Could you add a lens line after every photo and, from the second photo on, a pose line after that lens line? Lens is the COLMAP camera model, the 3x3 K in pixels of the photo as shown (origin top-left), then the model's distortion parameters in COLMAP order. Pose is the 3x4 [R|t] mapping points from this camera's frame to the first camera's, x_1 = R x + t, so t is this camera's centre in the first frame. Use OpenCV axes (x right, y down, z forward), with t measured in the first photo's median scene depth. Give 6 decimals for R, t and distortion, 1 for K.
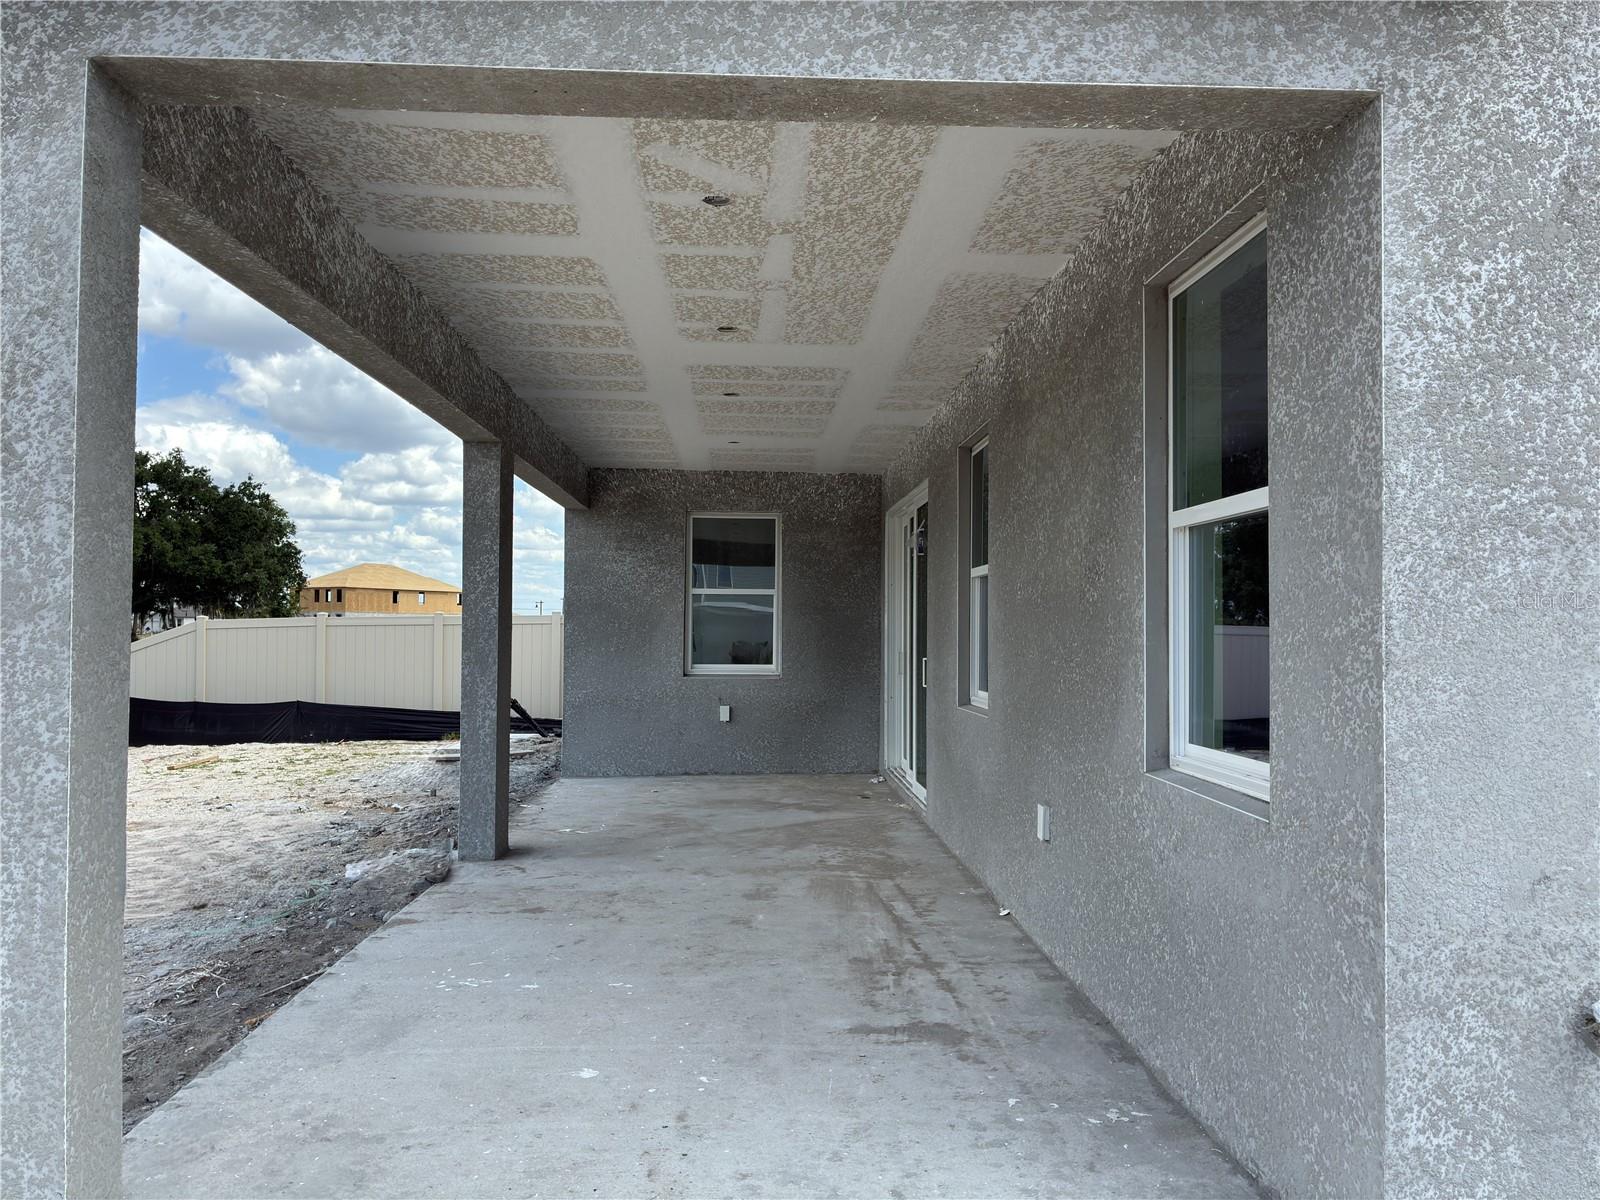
lens RADIAL K [[1203.3, 0, 797.4], [0, 1203.3, 601.6], [0, 0, 1]] dist [0.027455, -0.045531]
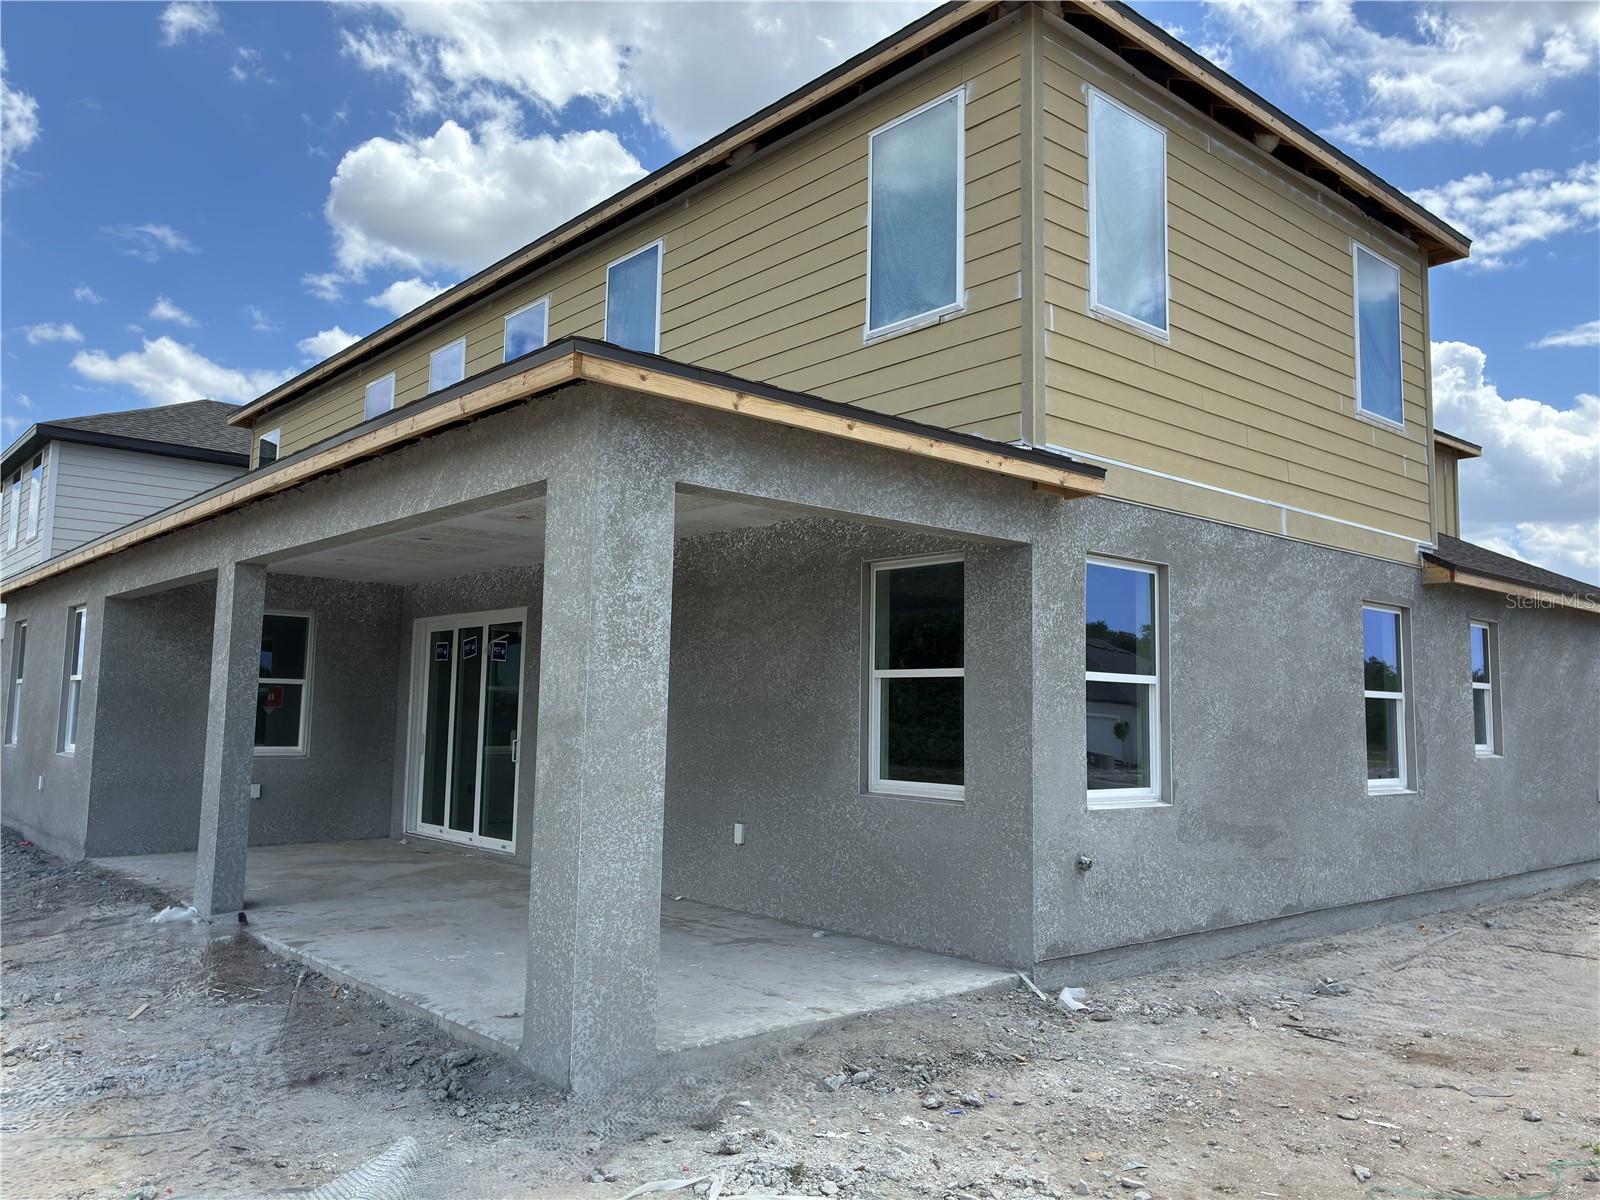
lens RADIAL K [[1203.3, 0, 800.2], [0, 1203.3, 596.5], [0, 0, 1]] dist [0.027455, -0.045531]
pose [[0.782337, 0.069952, 0.618915, -1.733797], [-0.026880, 0.996539, -0.078655, -0.052666], [-0.622275, 0.044898, 0.781510, -0.905844]]
